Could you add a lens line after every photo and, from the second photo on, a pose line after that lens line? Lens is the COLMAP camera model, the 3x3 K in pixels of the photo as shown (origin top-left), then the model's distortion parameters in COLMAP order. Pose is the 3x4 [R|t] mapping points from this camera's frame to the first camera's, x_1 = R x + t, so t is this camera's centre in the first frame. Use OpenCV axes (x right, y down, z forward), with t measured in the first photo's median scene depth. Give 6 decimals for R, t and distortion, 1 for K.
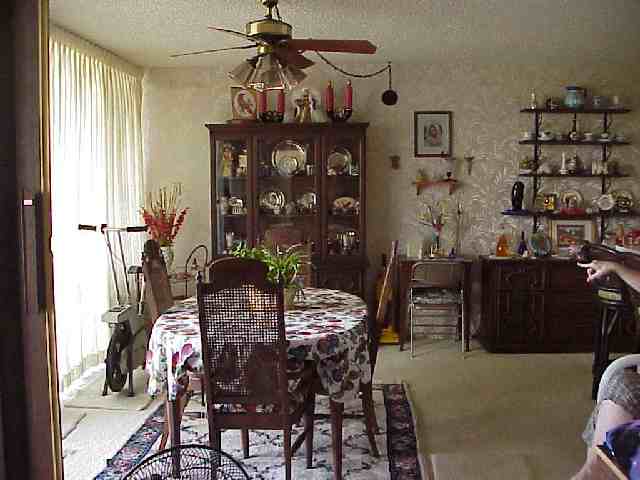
lens RADIAL K [[714.1, 0, 320.0], [0, 714.1, 240.0], [0, 0, 1]] dist [-0.215386, 0.267571]
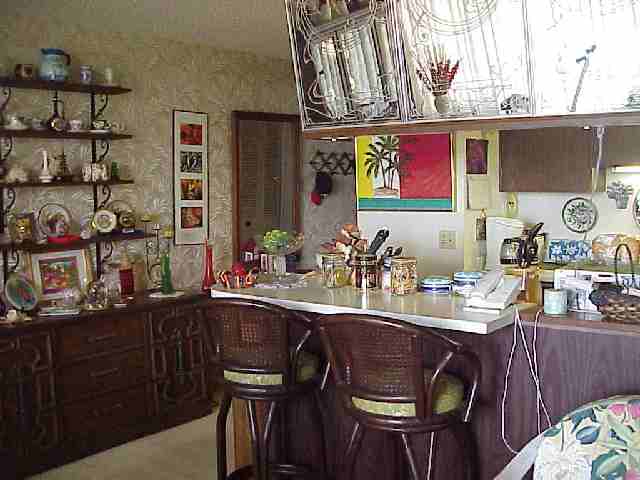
lens RADIAL K [[714.1, 0, 320.0], [0, 714.1, 240.0], [0, 0, 1]] dist [-0.215386, 0.267571]
pose [[0.592063, -0.078817, 0.802028, -0.023487], [0.088360, 0.995555, 0.032607, -0.039325], [-0.801033, 0.051562, 0.596395, 0.410491]]
